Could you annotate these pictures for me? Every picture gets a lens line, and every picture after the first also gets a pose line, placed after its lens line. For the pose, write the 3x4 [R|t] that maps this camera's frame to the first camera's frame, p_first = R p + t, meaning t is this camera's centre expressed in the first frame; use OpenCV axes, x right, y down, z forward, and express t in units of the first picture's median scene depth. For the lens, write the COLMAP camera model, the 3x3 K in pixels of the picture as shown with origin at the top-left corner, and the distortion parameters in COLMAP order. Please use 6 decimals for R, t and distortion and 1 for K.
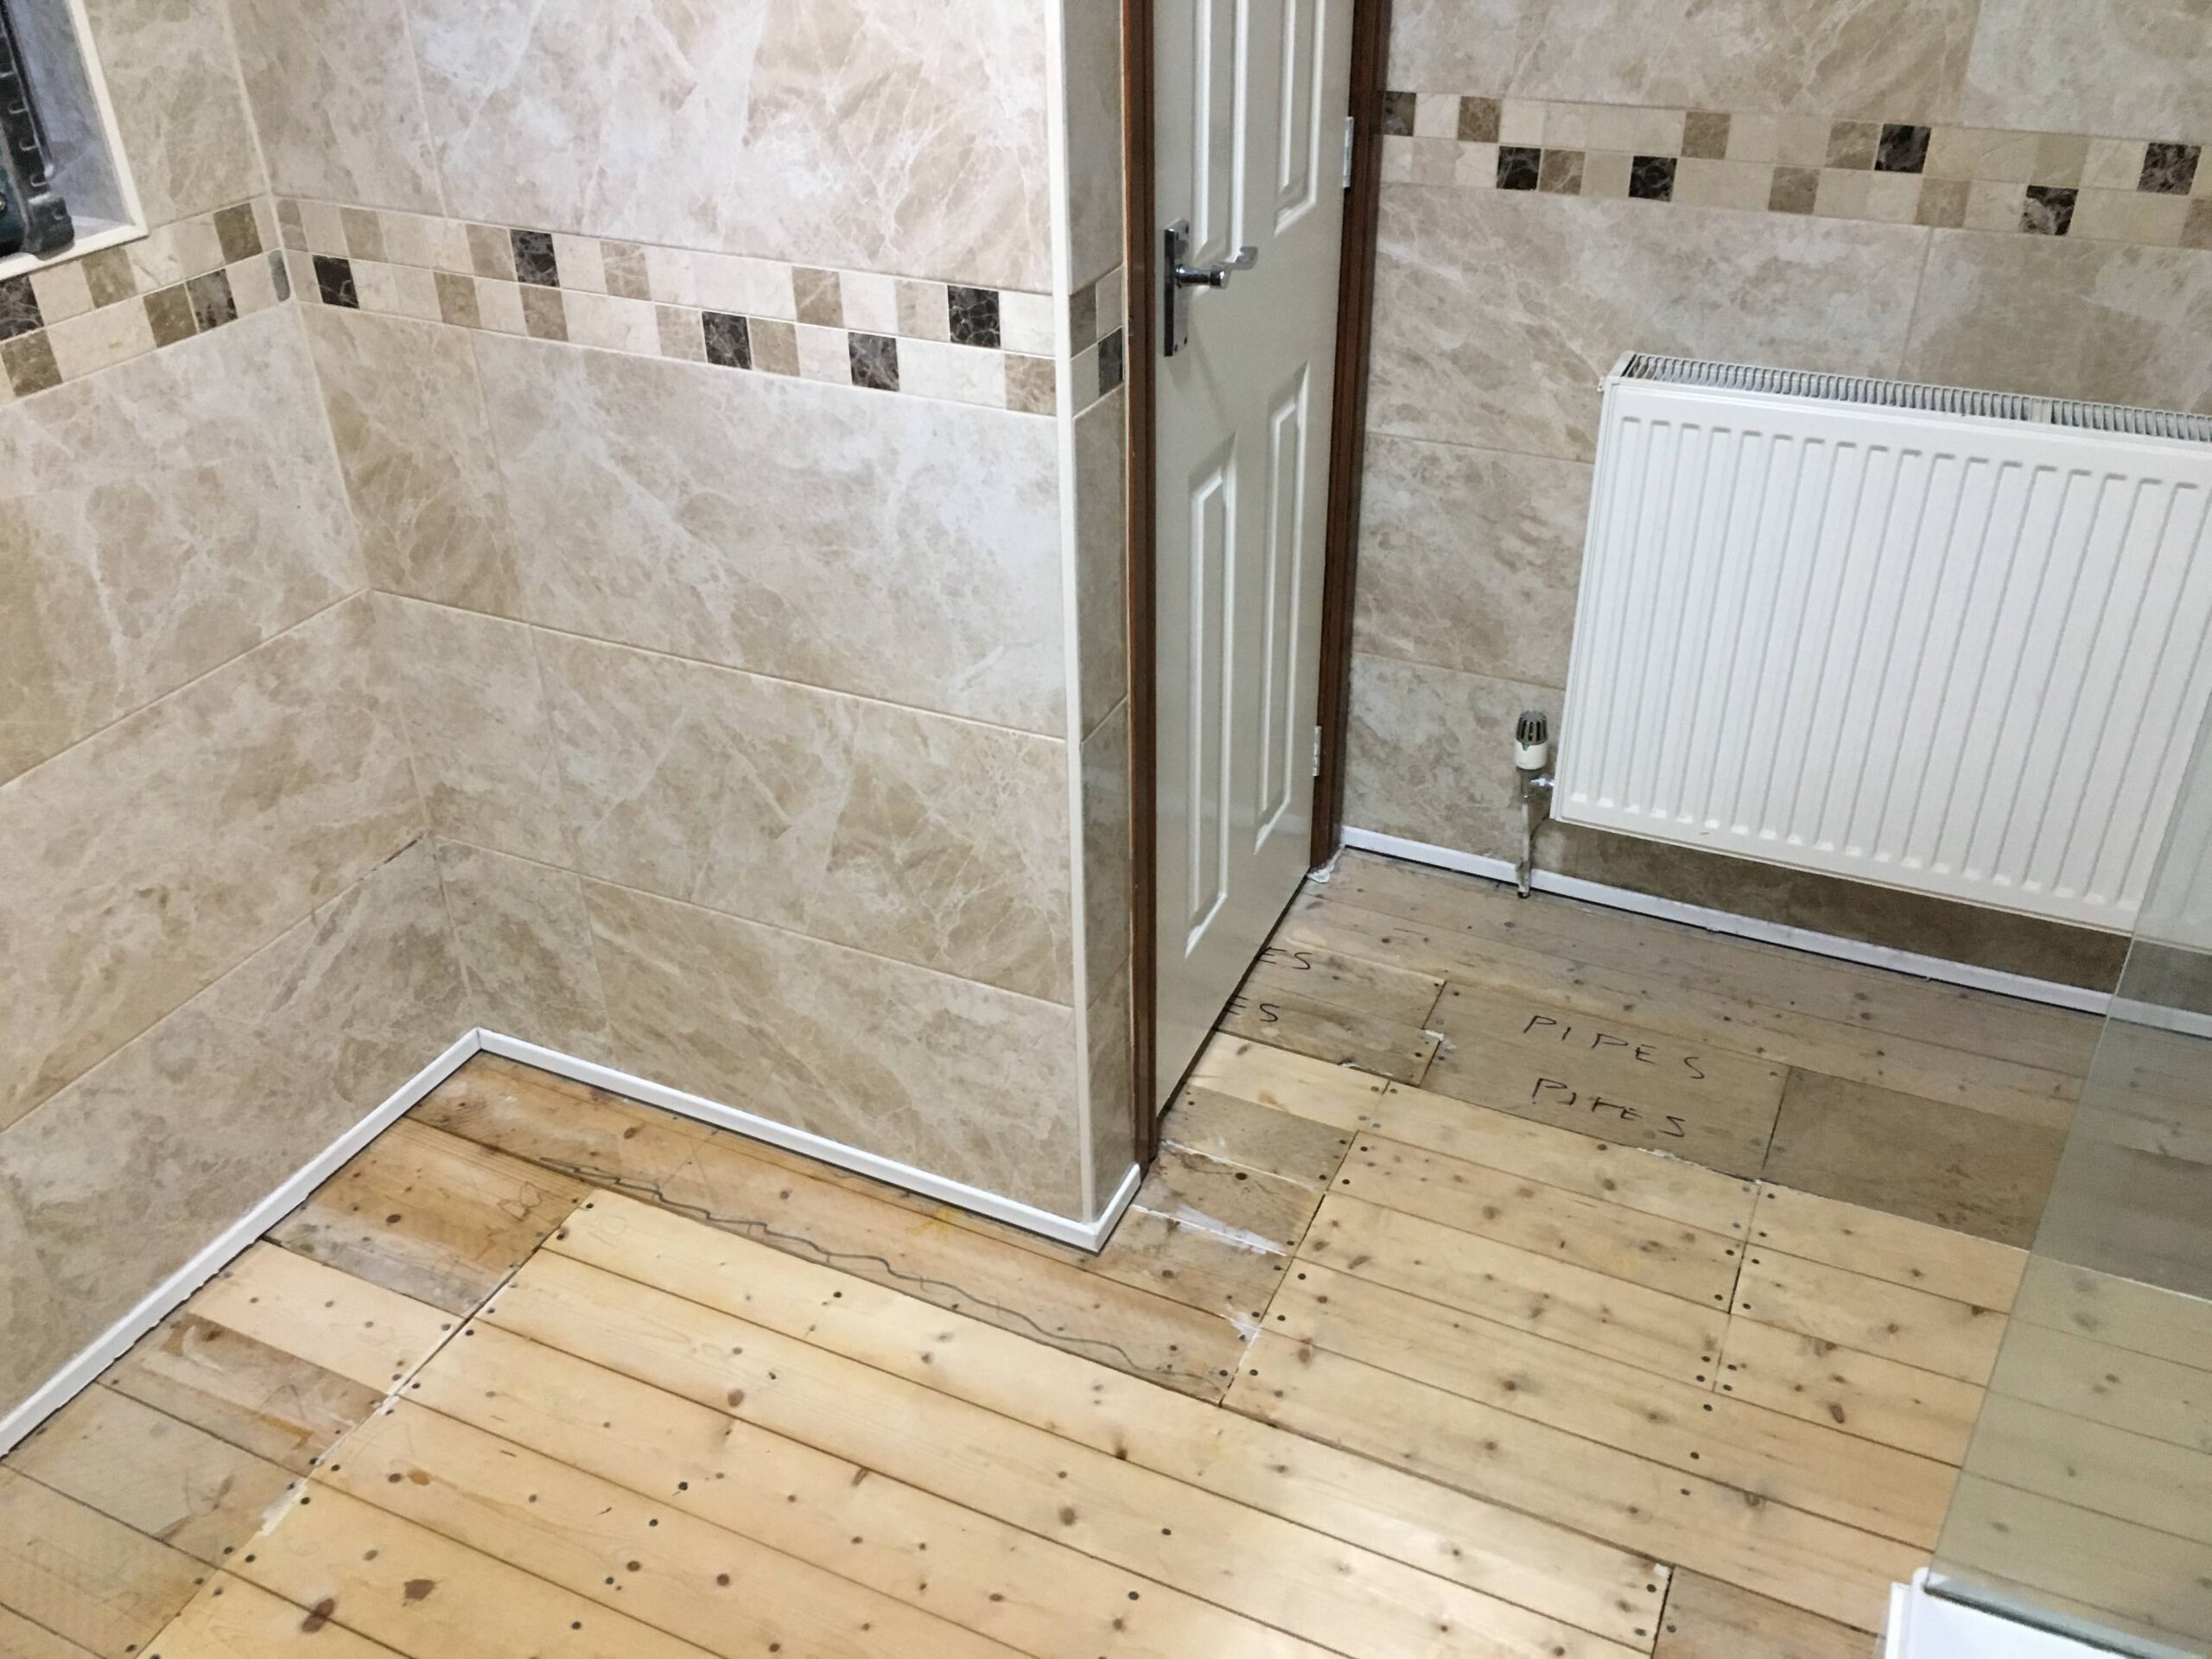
lens RADIAL K [[1879.3, 0, 1106.7], [0, 1879.3, 820.5], [0, 0, 1]] dist [0.083533, -0.113355]
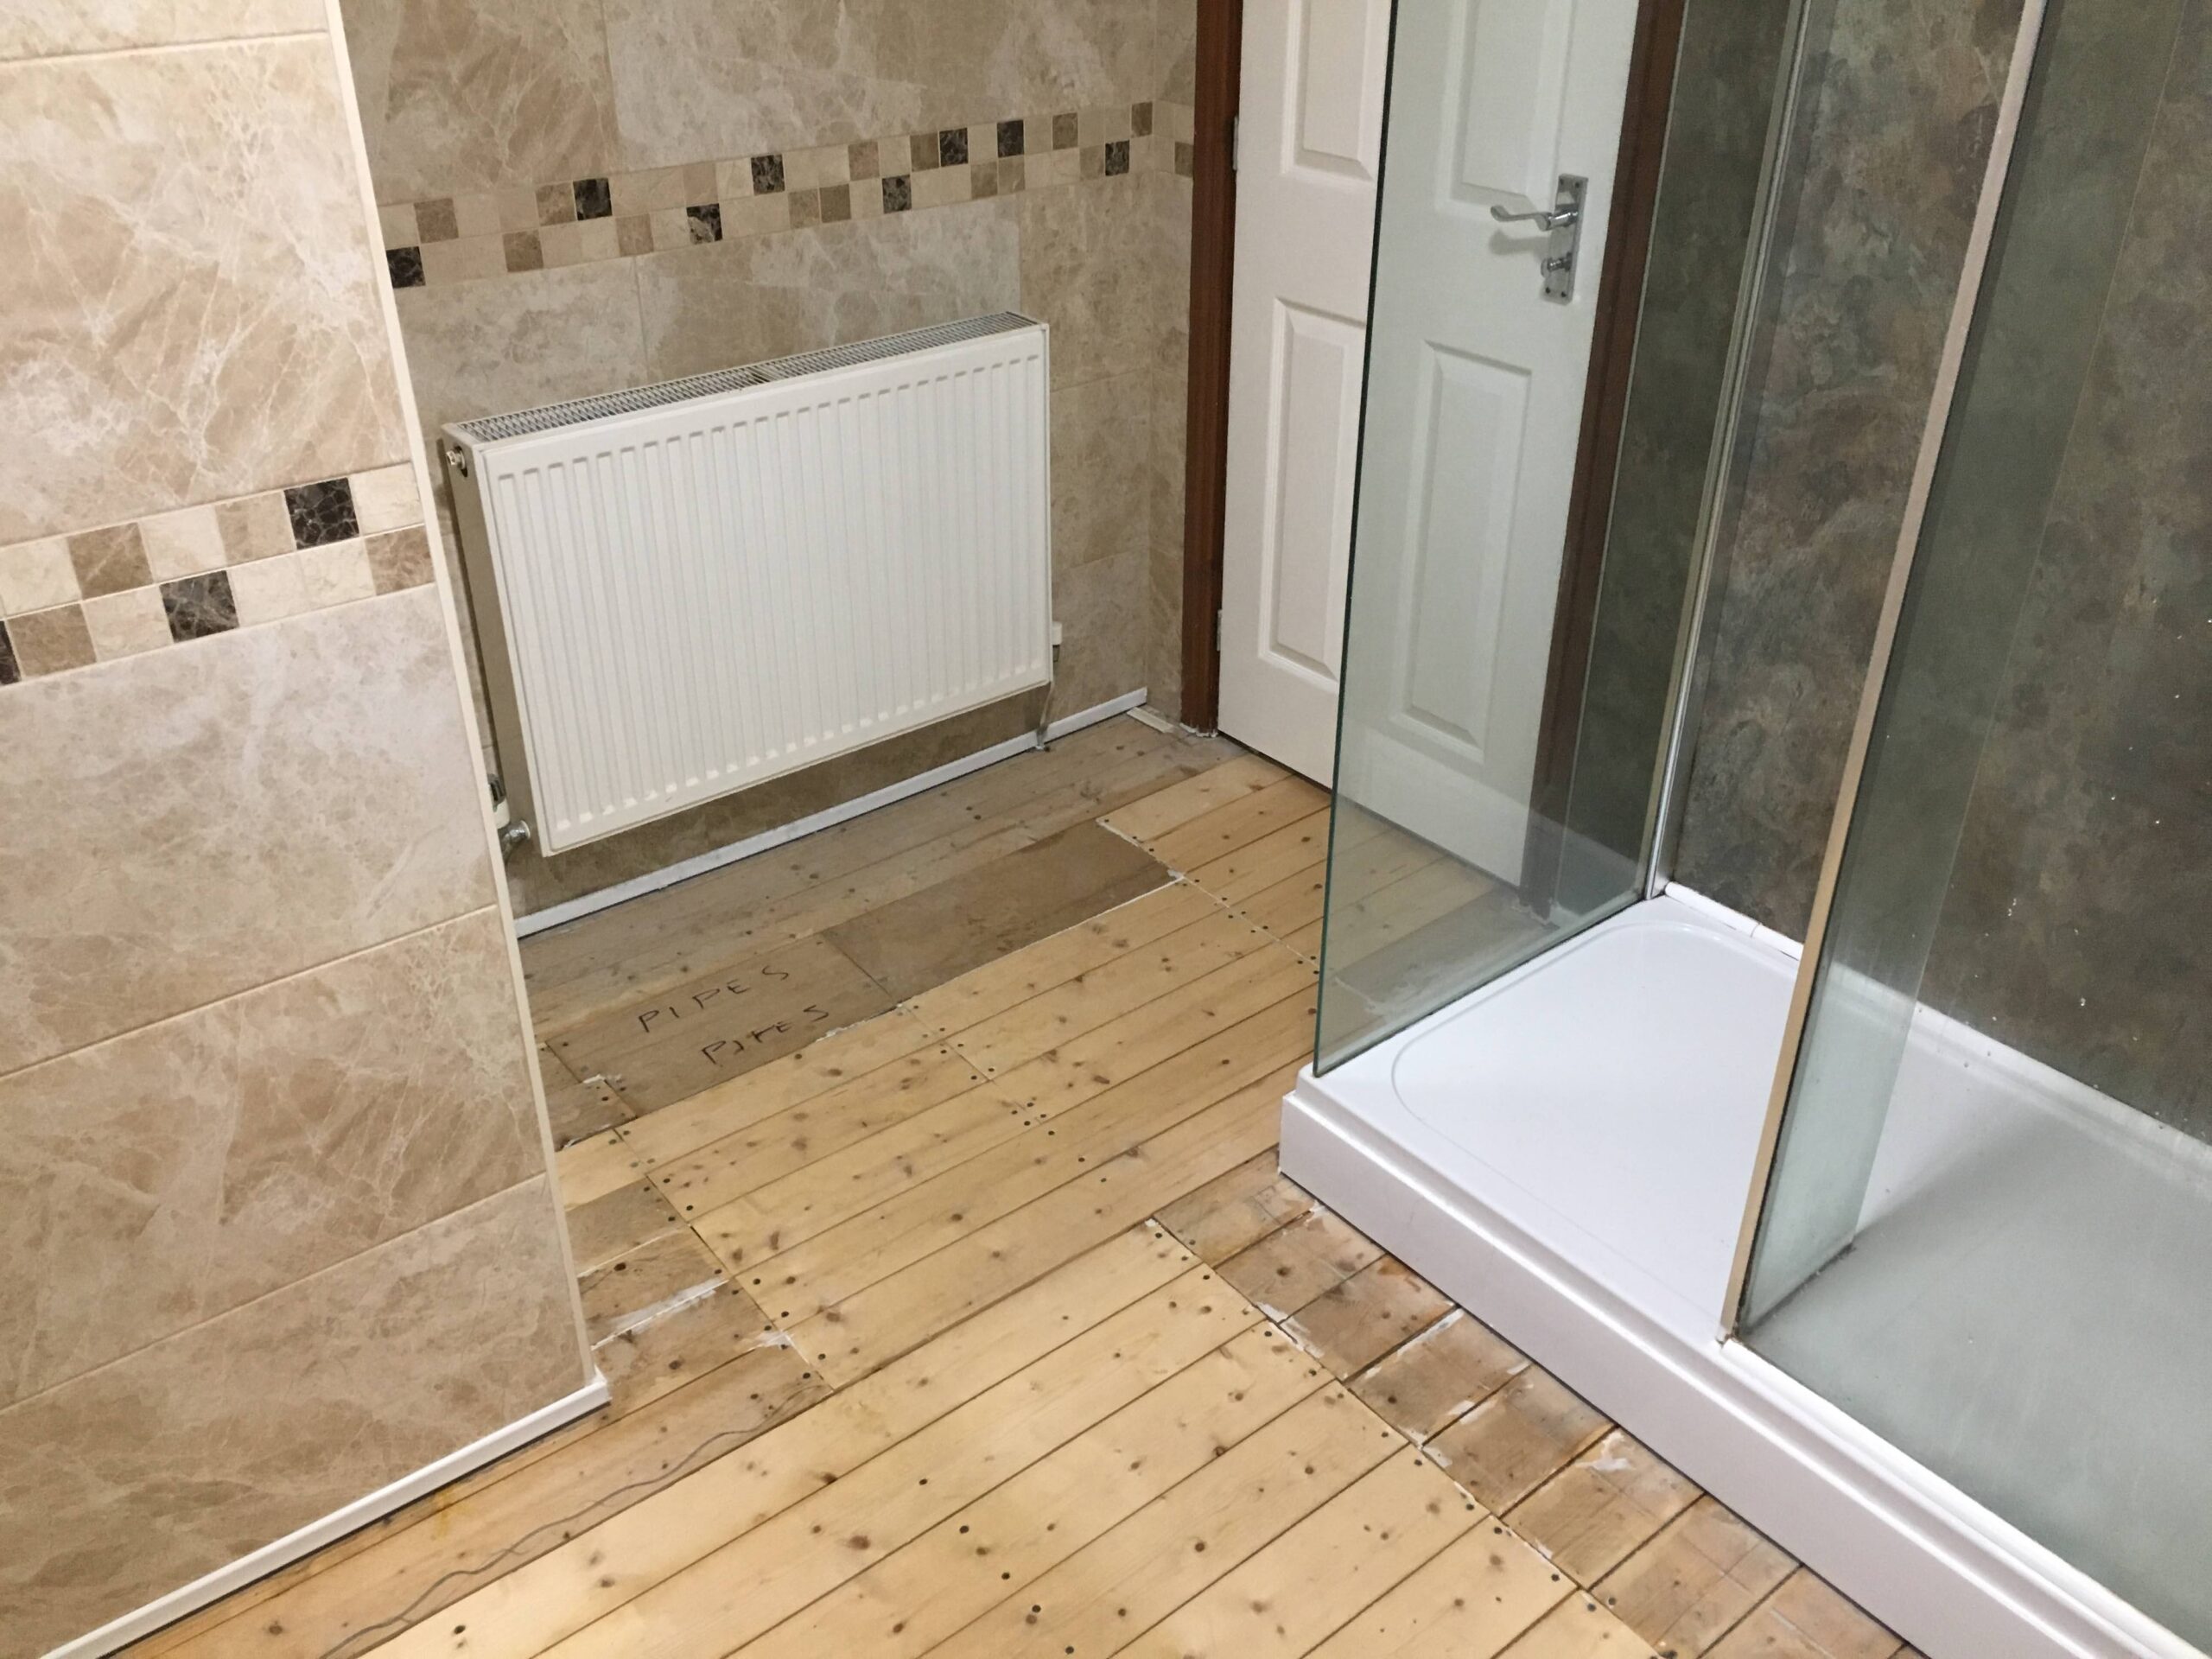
lens RADIAL K [[1884.1, 0, 1105.3], [0, 1884.1, 816.2], [0, 0, 1]] dist [0.084155, -0.111216]
pose [[0.446099, -0.434151, 0.782630, -0.561438], [0.459785, 0.861416, 0.215778, -0.132621], [-0.767850, 0.263583, 0.583893, 0.161299]]
